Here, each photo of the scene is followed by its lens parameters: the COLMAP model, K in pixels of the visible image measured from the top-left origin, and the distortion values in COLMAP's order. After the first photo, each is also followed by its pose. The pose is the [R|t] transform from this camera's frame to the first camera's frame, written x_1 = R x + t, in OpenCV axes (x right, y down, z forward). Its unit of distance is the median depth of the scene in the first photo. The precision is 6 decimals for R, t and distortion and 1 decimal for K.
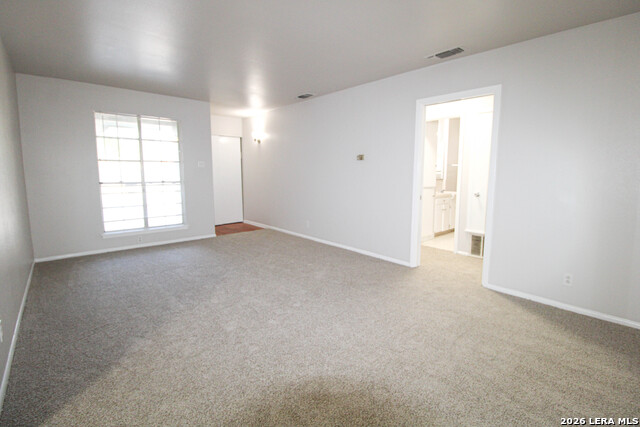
lens RADIAL K [[295.3, 0, 325.0], [0, 295.3, 206.4], [0, 0, 1]] dist [0.000337, -0.011890]
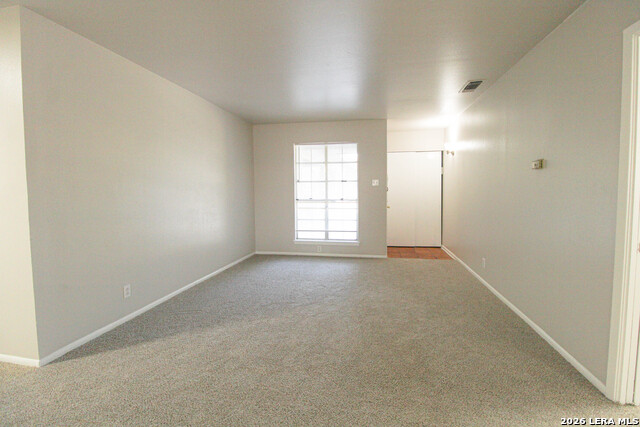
lens RADIAL K [[295.3, 0, 325.0], [0, 295.3, 206.4], [0, 0, 1]] dist [0.000337, -0.011890]
pose [[0.609456, 0.034859, -0.792053, 0.290791], [-0.081073, 0.996536, -0.018525, -0.034089], [0.788664, 0.075504, 0.610171, 0.292075]]
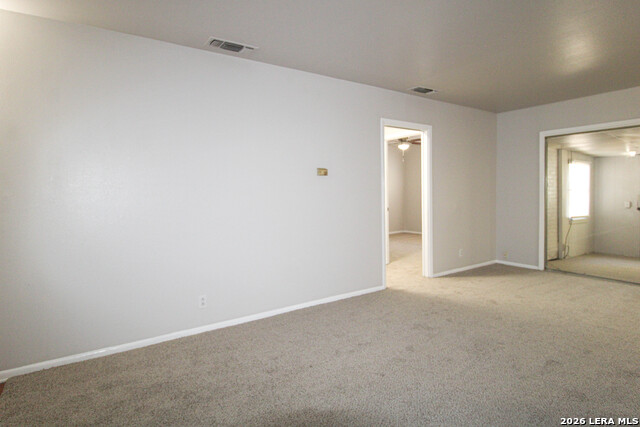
lens RADIAL K [[344.5, 0, 327.5], [0, 344.5, 204.4], [0, 0, 1]] dist [0.008526, -0.014822]
pose [[0.128274, -0.042665, 0.990821, -0.647237], [0.135347, 0.990480, 0.025128, -0.093425], [-0.982460, 0.130881, 0.132827, 0.785052]]
